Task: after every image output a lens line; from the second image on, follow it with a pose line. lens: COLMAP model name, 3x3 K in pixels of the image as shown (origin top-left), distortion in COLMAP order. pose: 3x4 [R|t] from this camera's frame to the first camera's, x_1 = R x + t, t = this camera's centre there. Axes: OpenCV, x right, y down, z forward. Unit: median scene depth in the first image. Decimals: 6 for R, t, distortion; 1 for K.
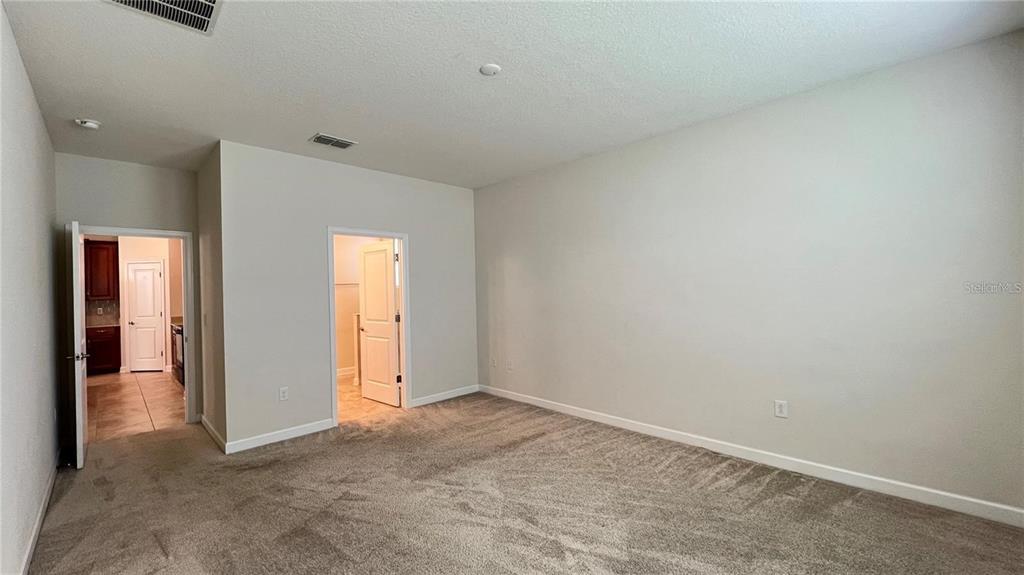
lens RADIAL K [[407.8, 0, 512.2], [0, 407.8, 285.8], [0, 0, 1]] dist [-0.002169, -0.000076]
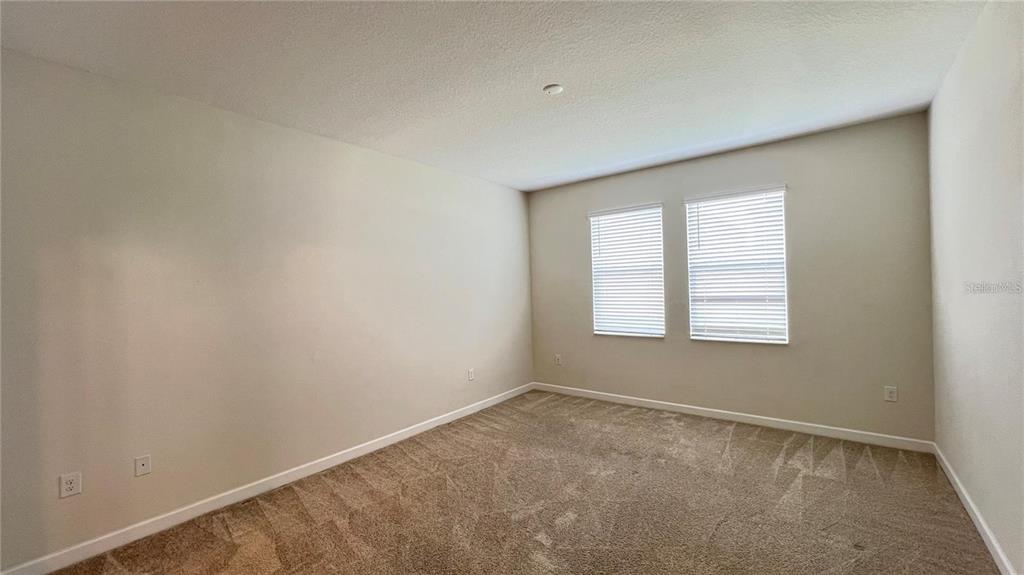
lens RADIAL K [[407.8, 0, 512.2], [0, 407.8, 288.1], [0, 0, 1]] dist [-0.002169, -0.000076]
pose [[-0.108047, 0.020465, 0.993935, -0.745577], [0.033335, 0.999300, -0.016951, 0.016191], [-0.993587, 0.031301, -0.108654, 0.873215]]
